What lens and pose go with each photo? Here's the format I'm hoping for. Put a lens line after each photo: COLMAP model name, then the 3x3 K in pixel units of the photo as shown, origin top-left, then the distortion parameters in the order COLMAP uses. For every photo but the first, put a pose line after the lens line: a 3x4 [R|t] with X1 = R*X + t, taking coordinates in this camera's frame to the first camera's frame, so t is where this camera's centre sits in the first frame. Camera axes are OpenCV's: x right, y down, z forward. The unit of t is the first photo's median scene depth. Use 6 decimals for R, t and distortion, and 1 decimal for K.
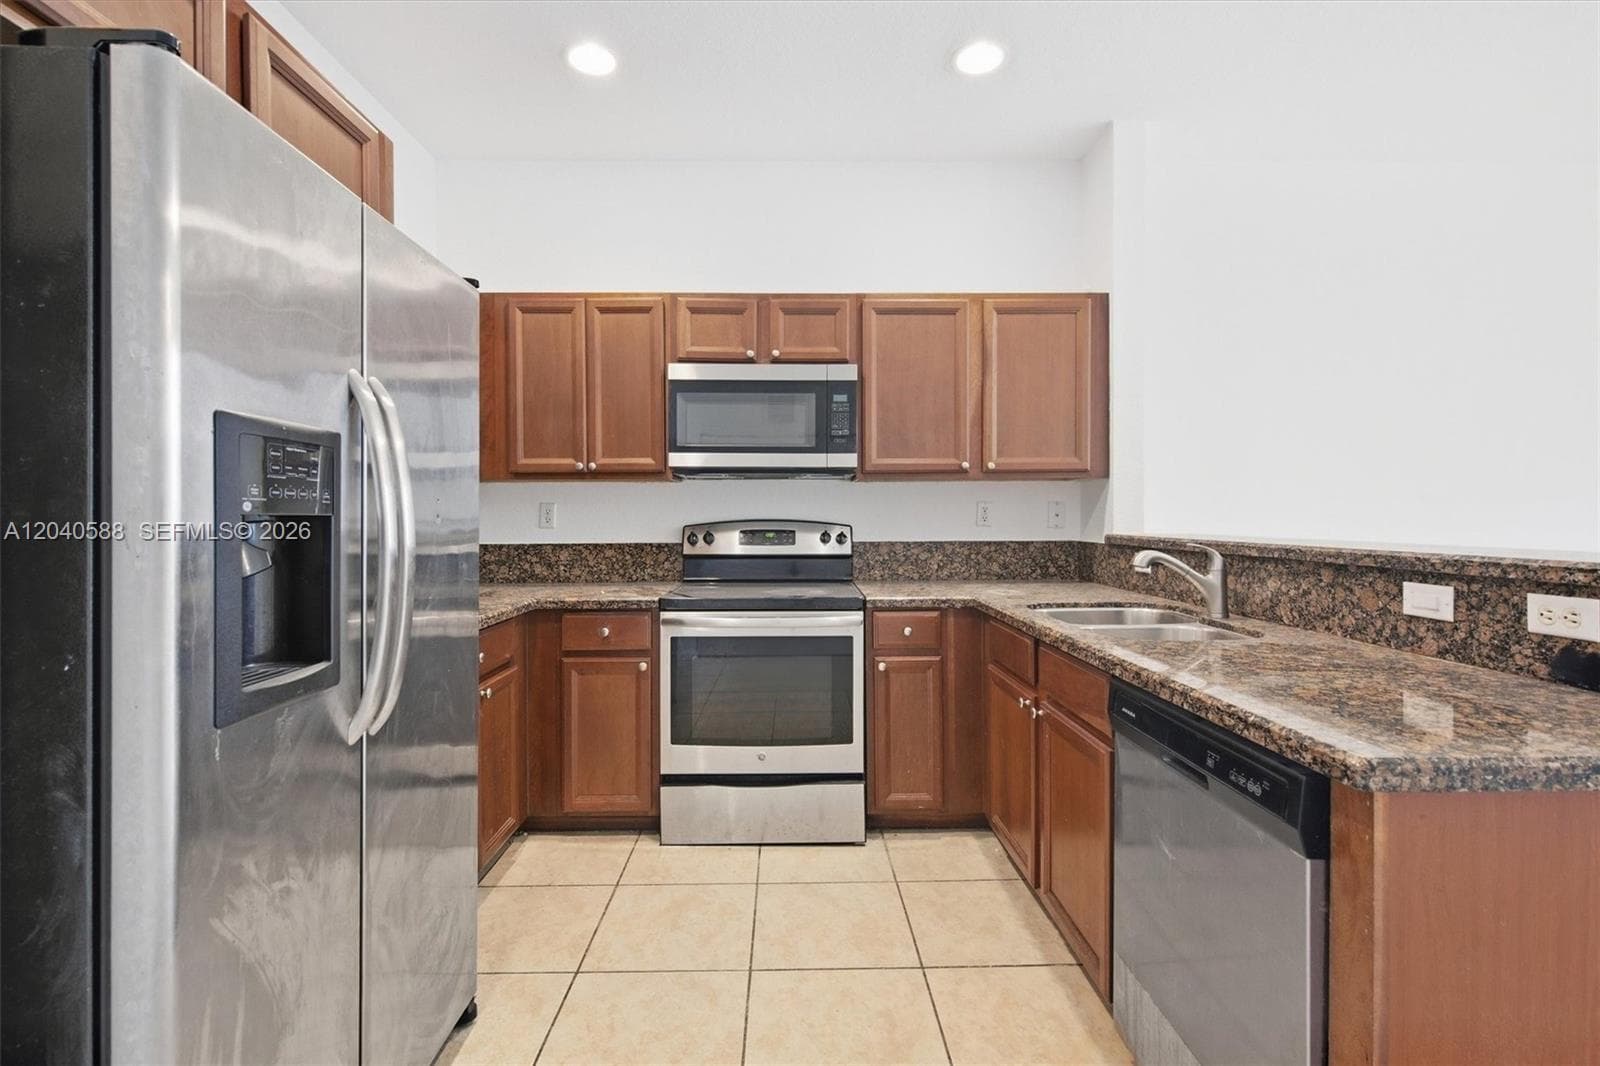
lens RADIAL K [[715.1, 0, 800.0], [0, 715.1, 533.0], [0, 0, 1]] dist [0.001982, -0.000370]
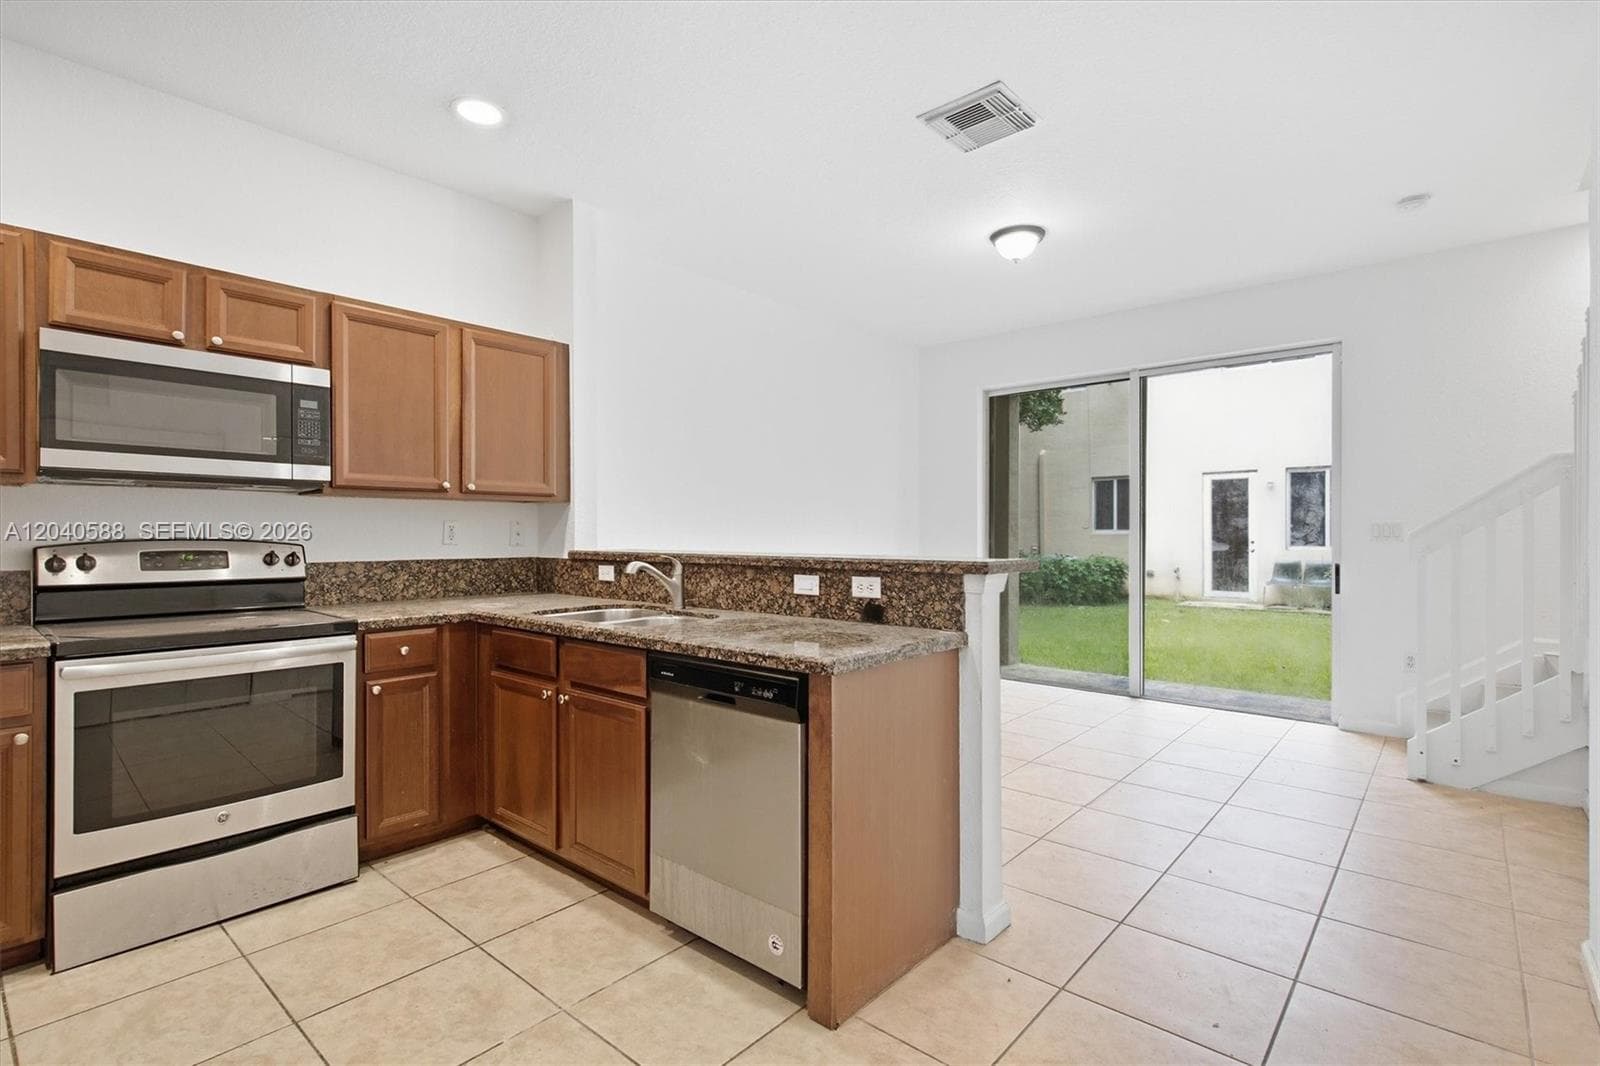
lens RADIAL K [[756.7, 0, 777.0], [0, 756.7, 553.2], [0, 0, 1]] dist [-0.001529, -0.000291]
pose [[0.682077, -0.015494, 0.731116, -0.256737], [0.015313, 0.999859, 0.006903, 0.003036], [-0.731120, 0.006487, 0.682218, -0.094964]]
